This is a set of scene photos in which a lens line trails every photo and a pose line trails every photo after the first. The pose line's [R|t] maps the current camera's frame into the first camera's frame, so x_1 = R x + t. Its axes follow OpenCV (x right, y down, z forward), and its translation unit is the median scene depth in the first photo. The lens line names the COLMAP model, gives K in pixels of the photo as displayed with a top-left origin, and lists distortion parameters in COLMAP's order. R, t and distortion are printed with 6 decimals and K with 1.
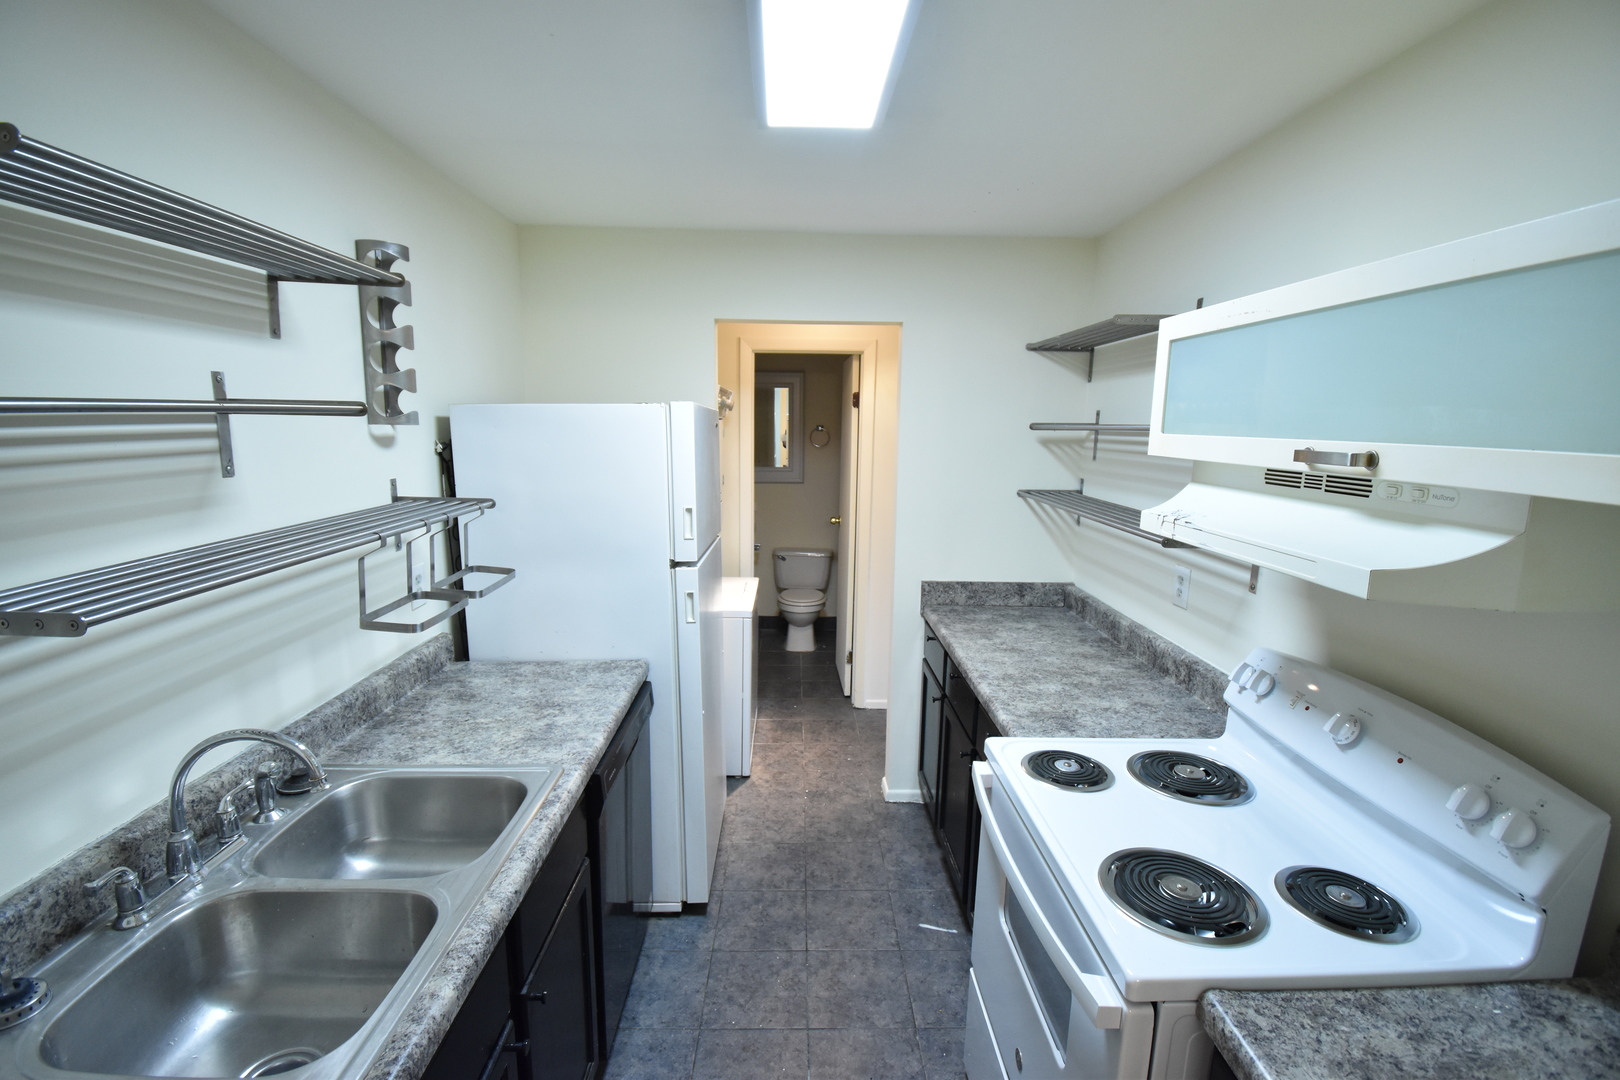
lens RADIAL K [[718.7, 0, 814.4], [0, 718.7, 545.3], [0, 0, 1]] dist [0.018887, -0.024739]
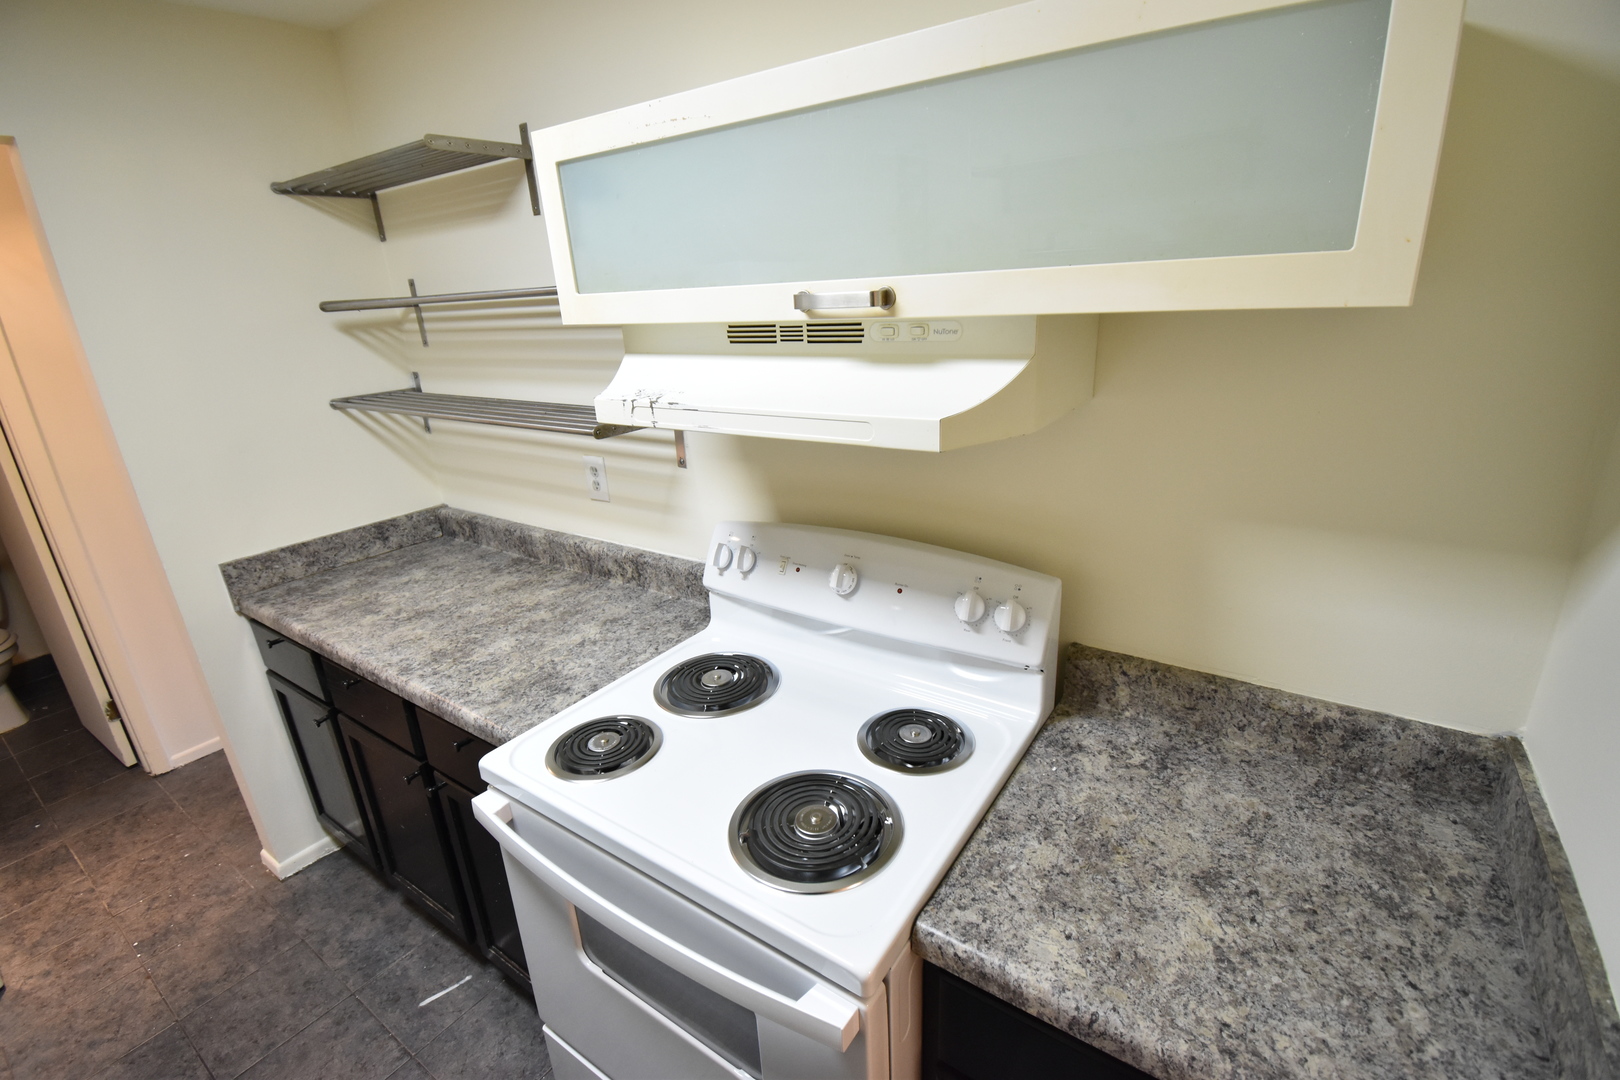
lens RADIAL K [[718.7, 0, 814.4], [0, 718.7, 545.3], [0, 0, 1]] dist [0.018887, -0.024739]
pose [[0.586378, -0.316845, 0.745500, -0.021928], [0.197590, 0.948475, 0.247695, -0.032762], [-0.785569, 0.002060, 0.618770, 0.256942]]
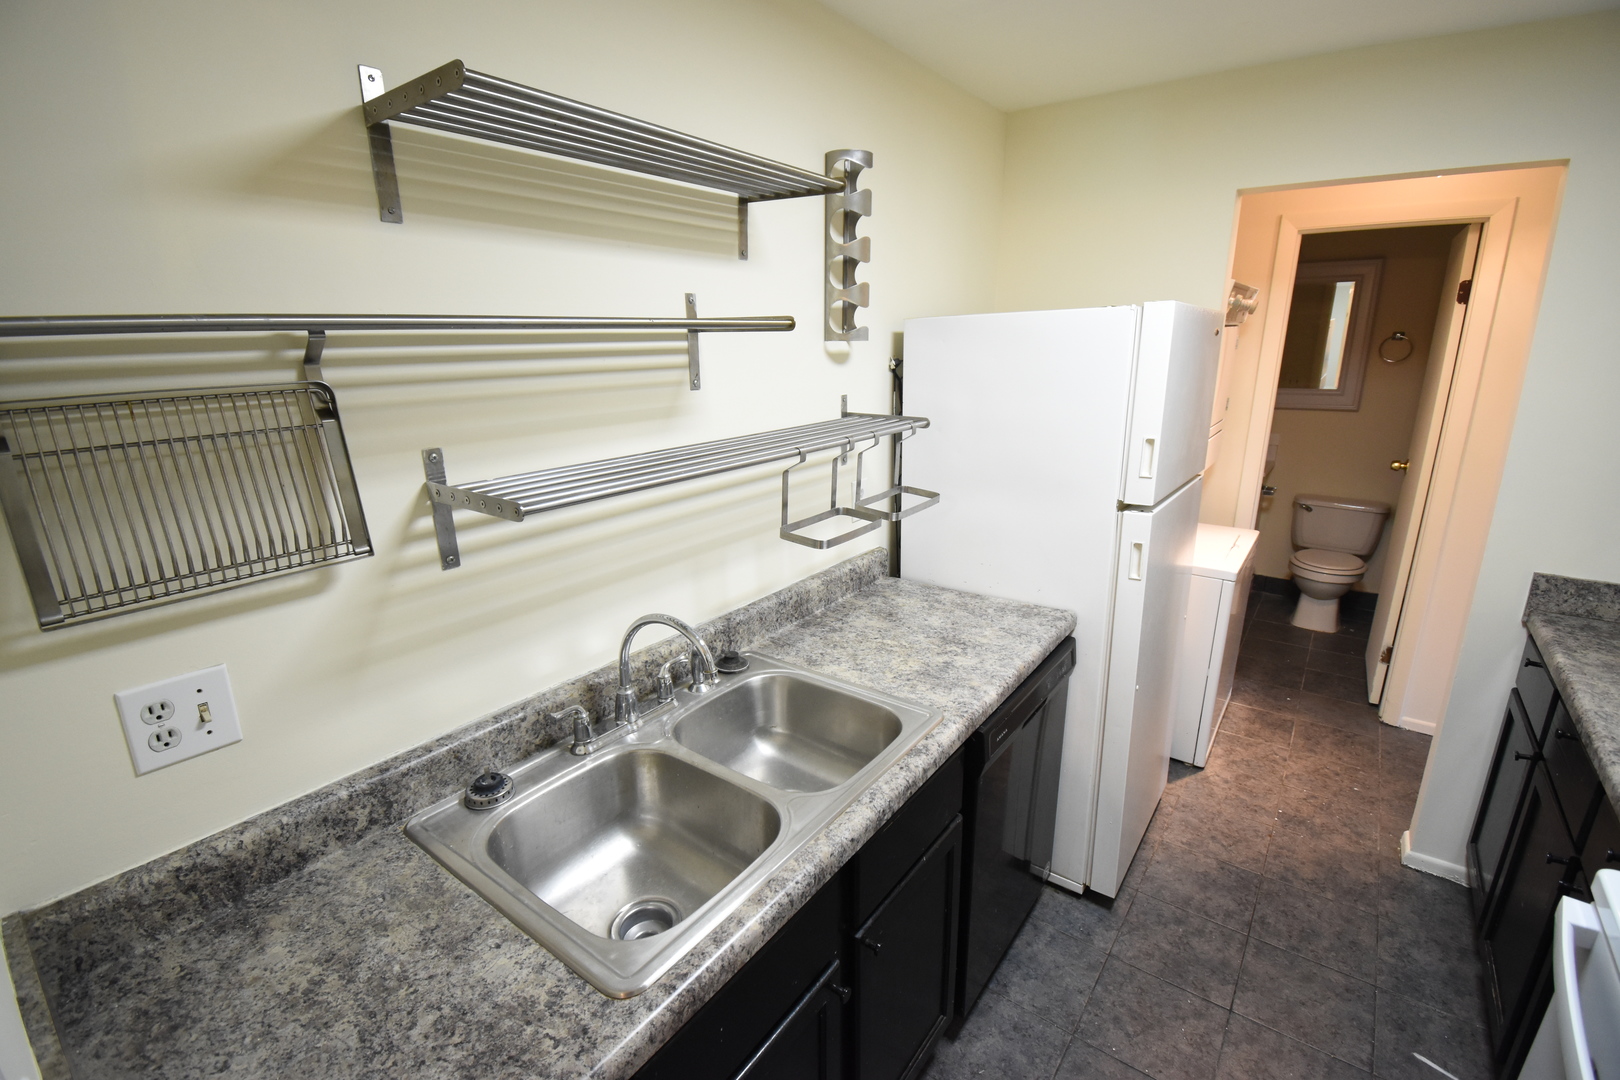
lens RADIAL K [[718.7, 0, 814.4], [0, 718.7, 545.3], [0, 0, 1]] dist [0.018887, -0.024739]
pose [[0.784789, 0.146367, -0.602232, 0.034958], [-0.080149, 0.987521, 0.135563, -0.014753], [0.614559, -0.058120, 0.786727, 0.143248]]
